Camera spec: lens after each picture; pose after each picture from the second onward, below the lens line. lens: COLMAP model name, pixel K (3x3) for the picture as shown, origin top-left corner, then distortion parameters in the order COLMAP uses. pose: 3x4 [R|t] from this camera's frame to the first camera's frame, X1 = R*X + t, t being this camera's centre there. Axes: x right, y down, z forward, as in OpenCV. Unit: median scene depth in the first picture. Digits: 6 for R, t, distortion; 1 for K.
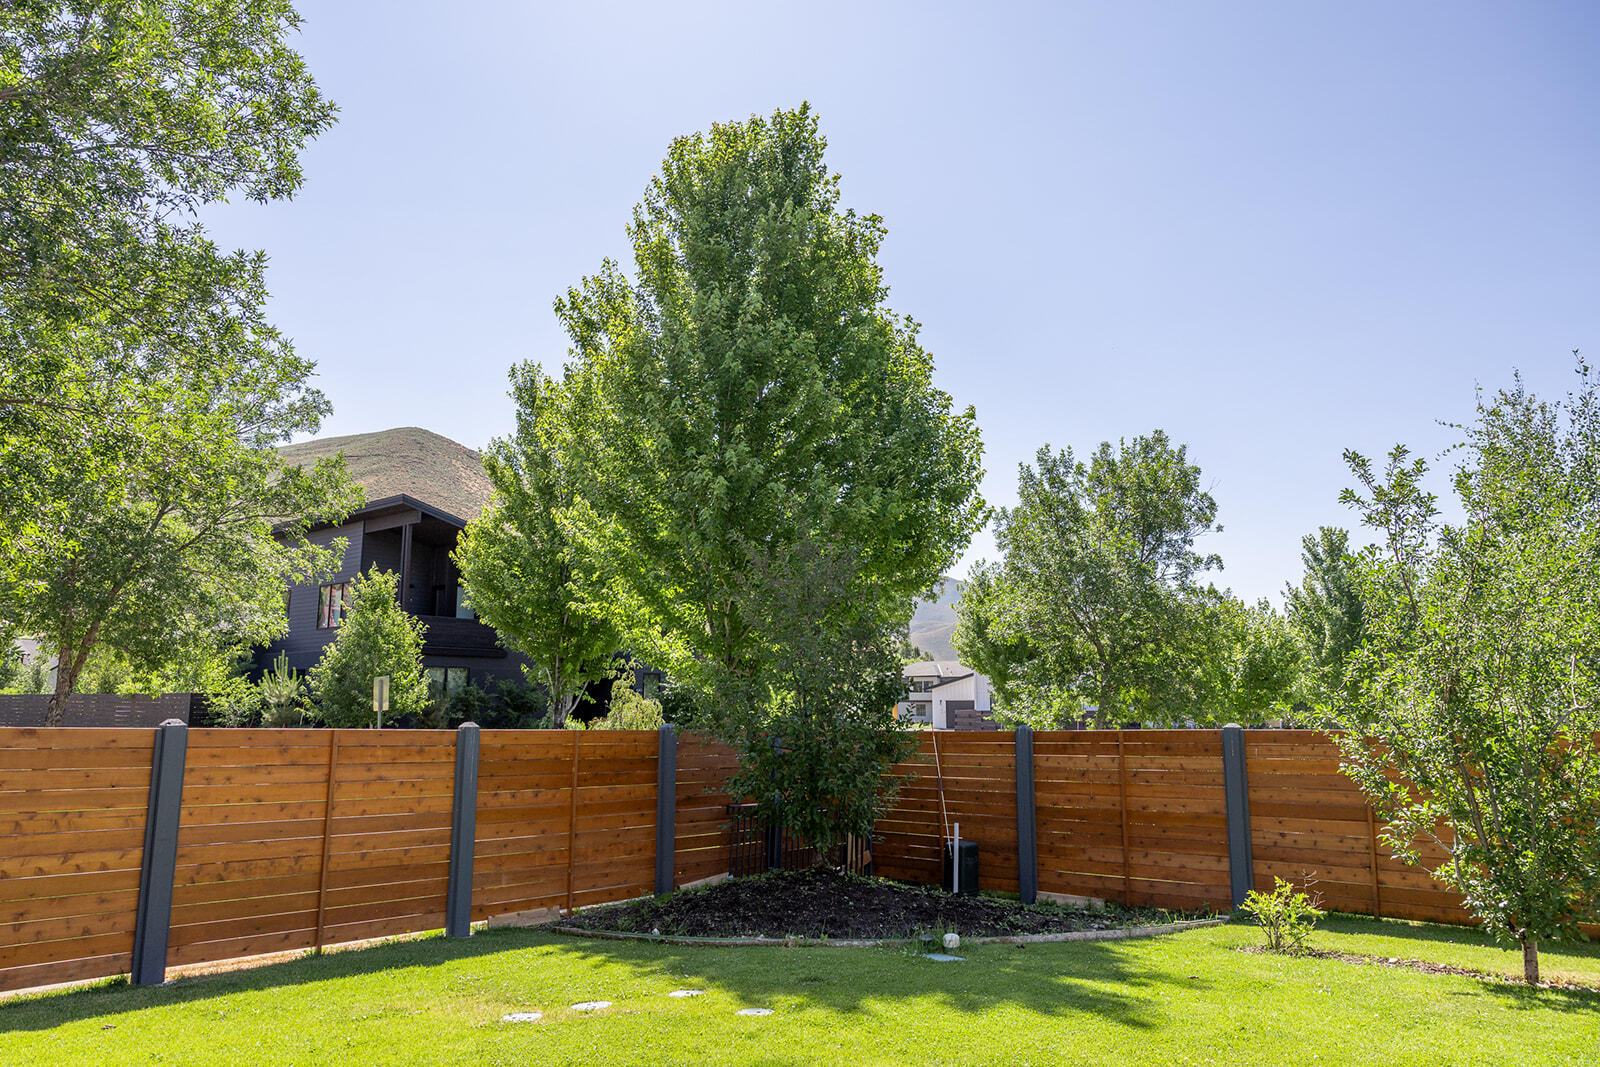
lens RADIAL K [[1073.0, 0, 800.0], [0, 1073.0, 533.5], [0, 0, 1]] dist [-0.004202, 0.002096]
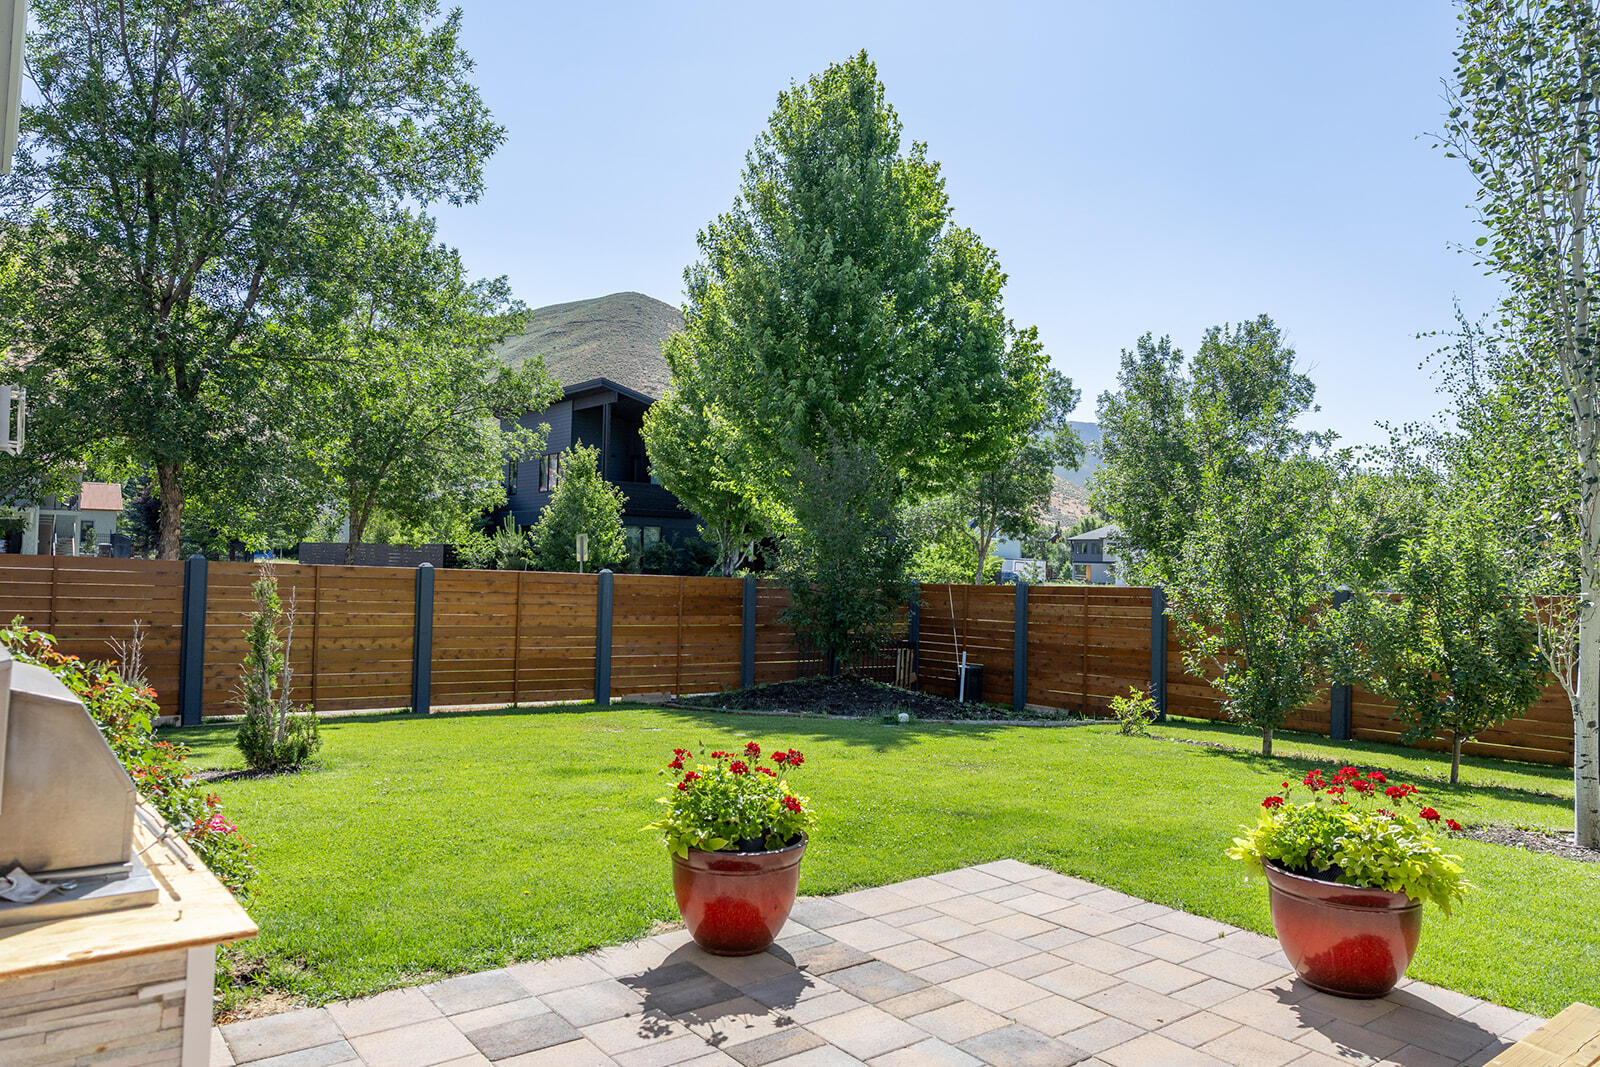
lens RADIAL K [[1073.0, 0, 800.0], [0, 1073.0, 533.5], [0, 0, 1]] dist [-0.004202, 0.002096]
pose [[0.980894, 0.014768, -0.193983, 0.118990], [0.010886, 0.991386, 0.130521, -0.032273], [0.194240, -0.130139, 0.972283, -0.193731]]
